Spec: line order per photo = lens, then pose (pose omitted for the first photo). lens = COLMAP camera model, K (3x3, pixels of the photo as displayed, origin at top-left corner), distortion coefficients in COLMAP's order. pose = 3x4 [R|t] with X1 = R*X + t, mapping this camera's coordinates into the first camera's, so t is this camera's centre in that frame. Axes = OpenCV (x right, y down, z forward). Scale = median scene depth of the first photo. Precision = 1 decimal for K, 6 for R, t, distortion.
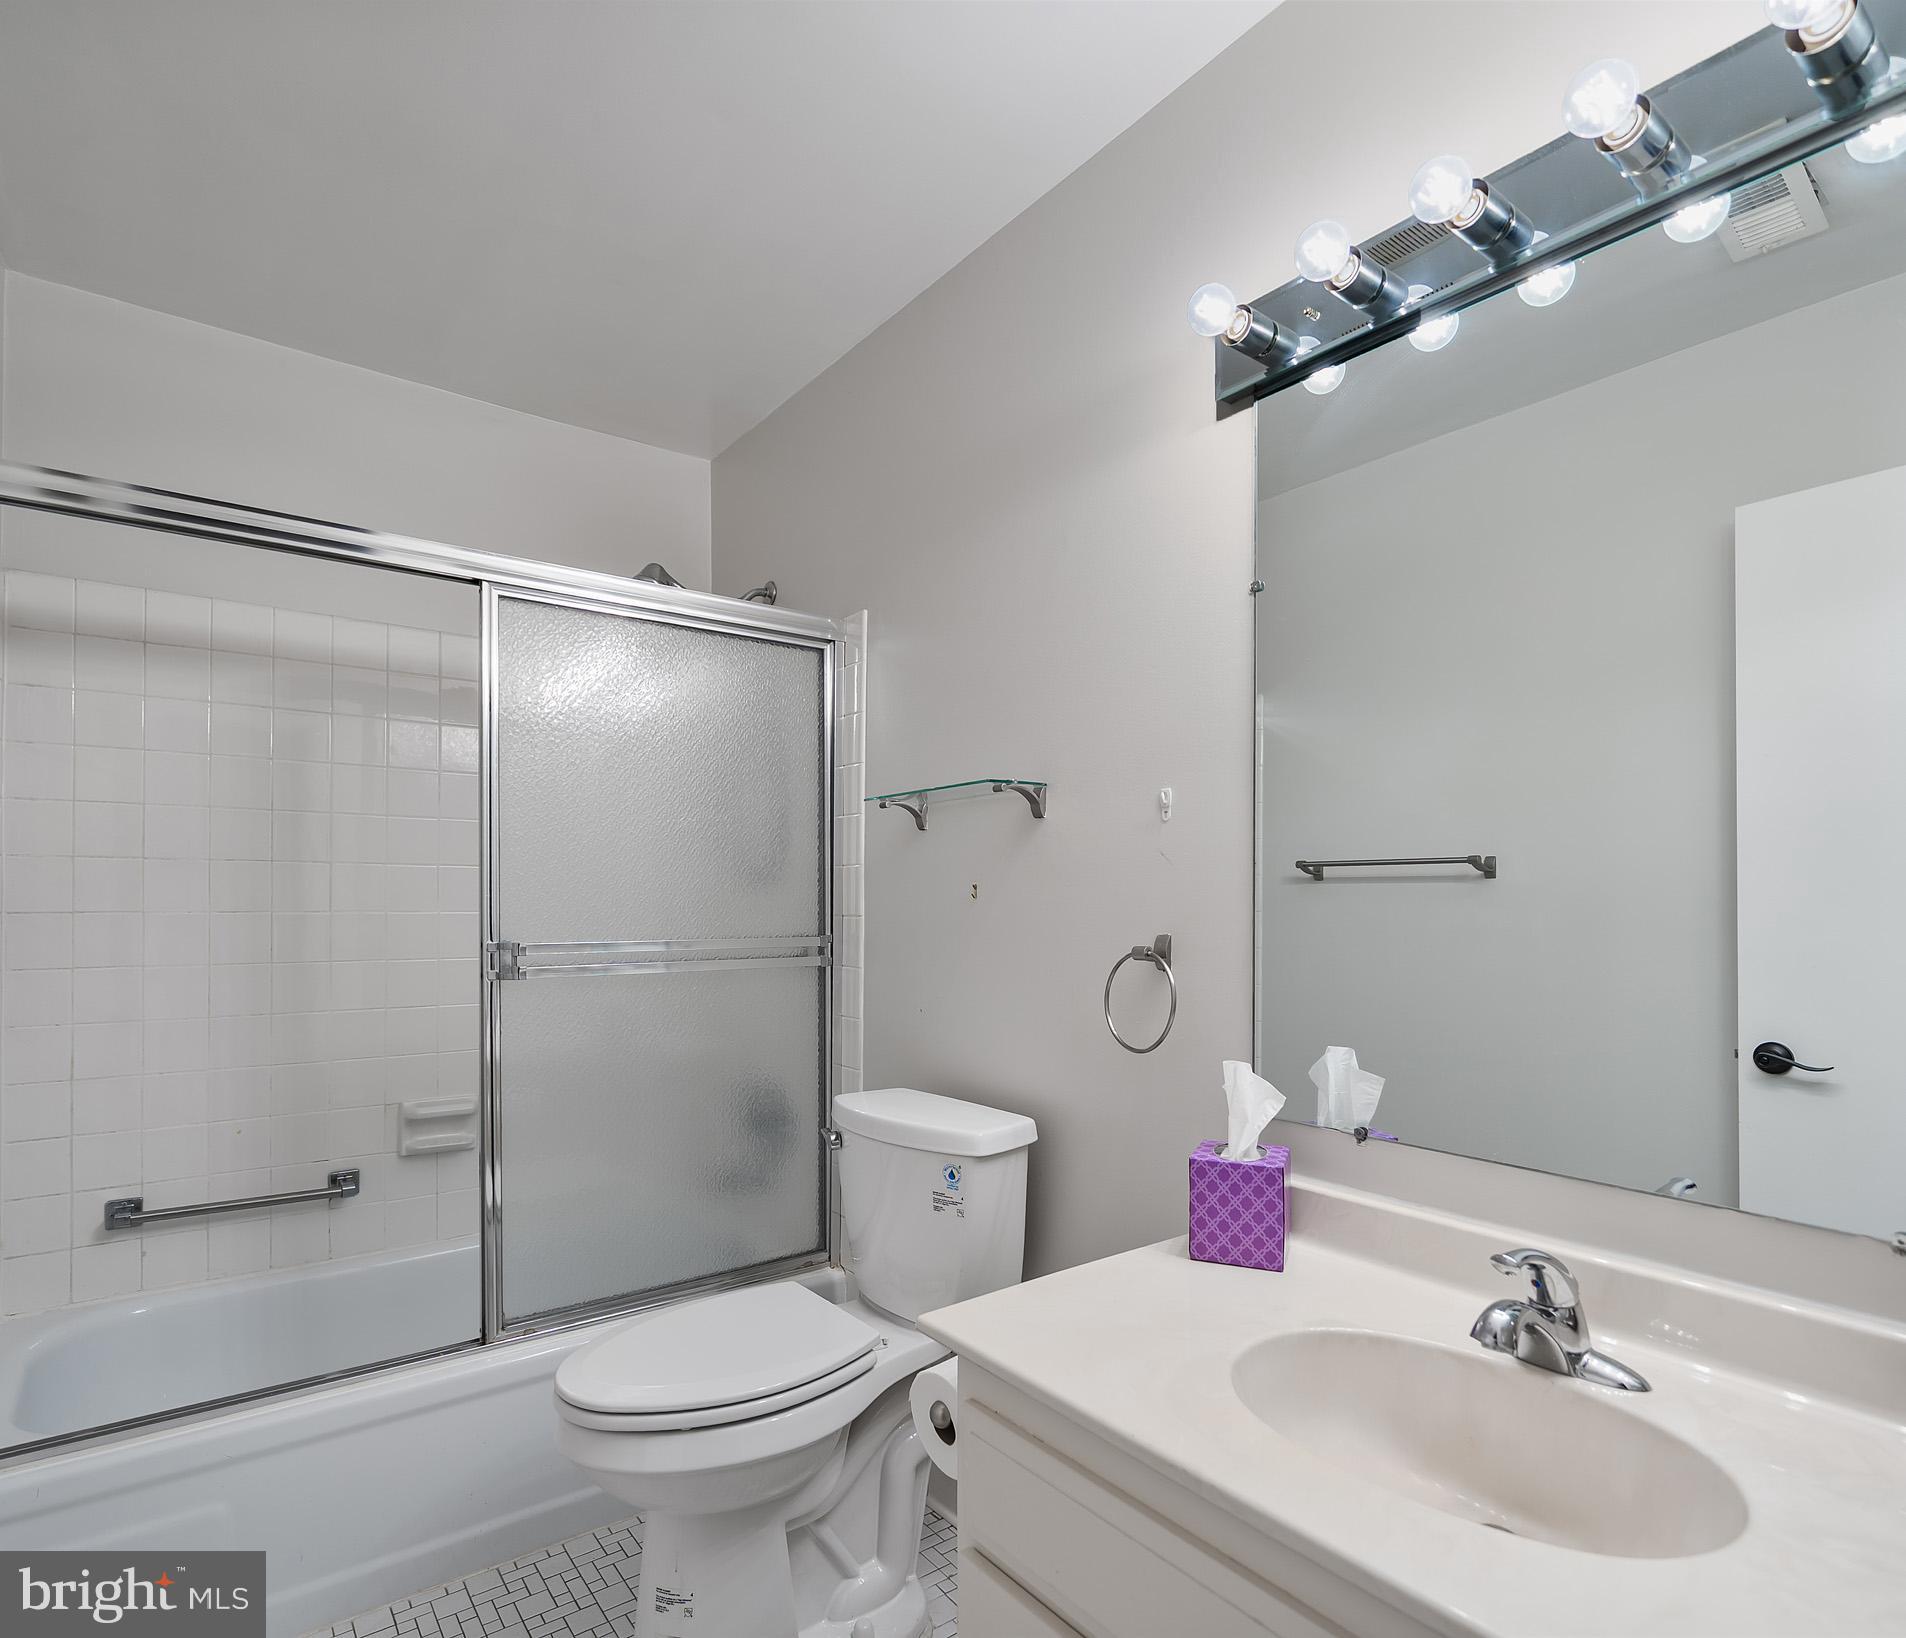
lens RADIAL K [[1010.9, 0, 952.4], [0, 1010.9, 916.0], [0, 0, 1]] dist [0.001926, 0.000077]
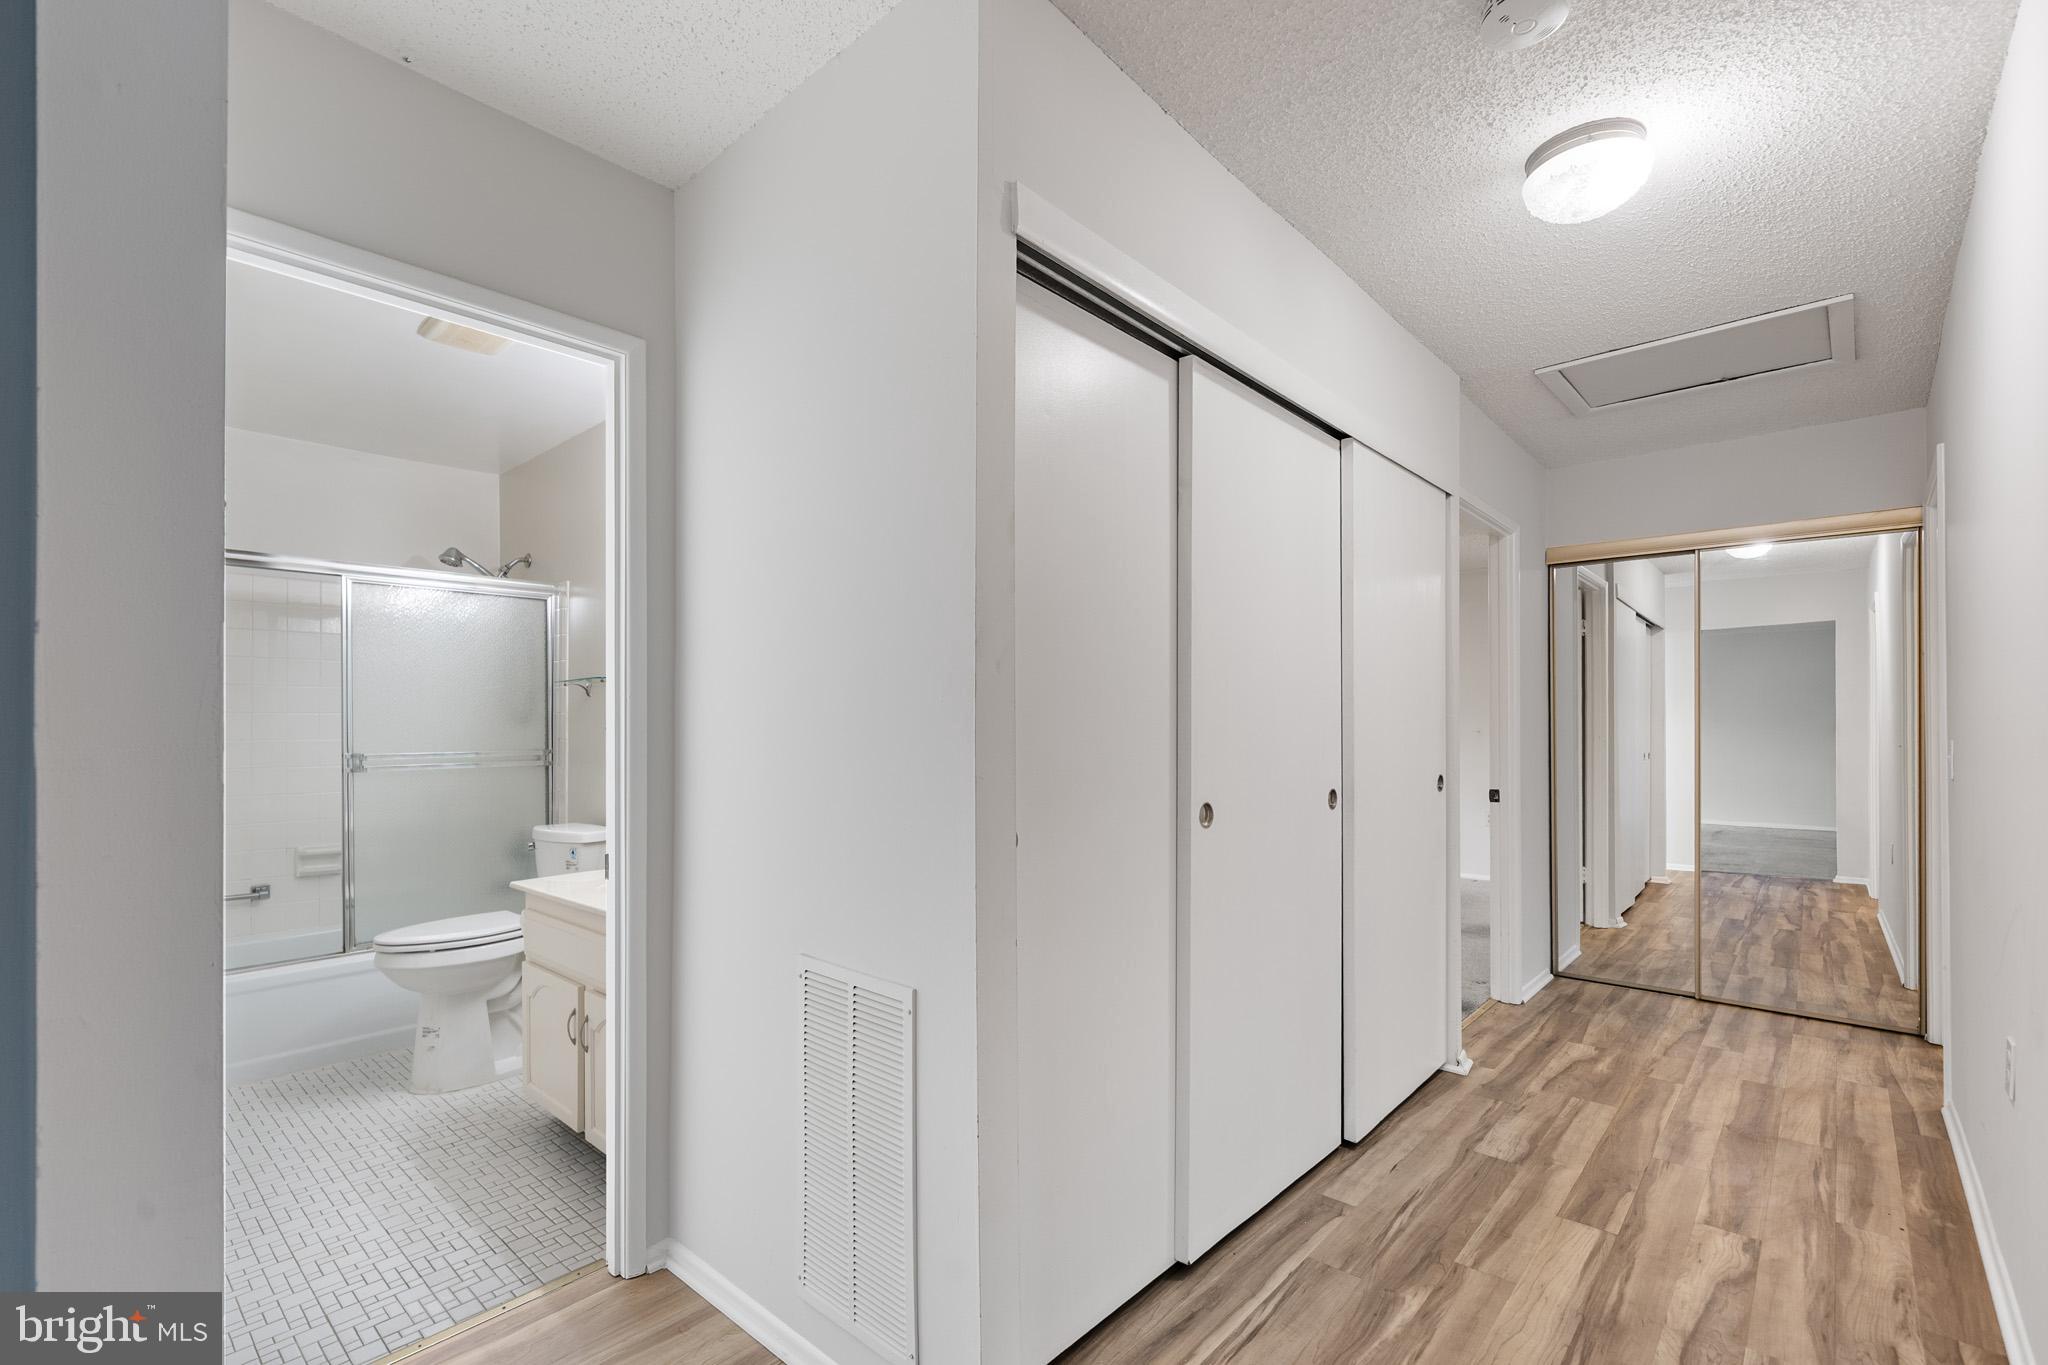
lens RADIAL K [[901.0, 0, 1020.4], [0, 901.0, 726.9], [0, 0, 1]] dist [0.000419, -0.000076]
pose [[0.979632, -0.001516, 0.200796, 0.410115], [0.006122, 0.999732, -0.022319, 0.017499], [-0.200709, 0.023094, 0.979379, -0.848568]]
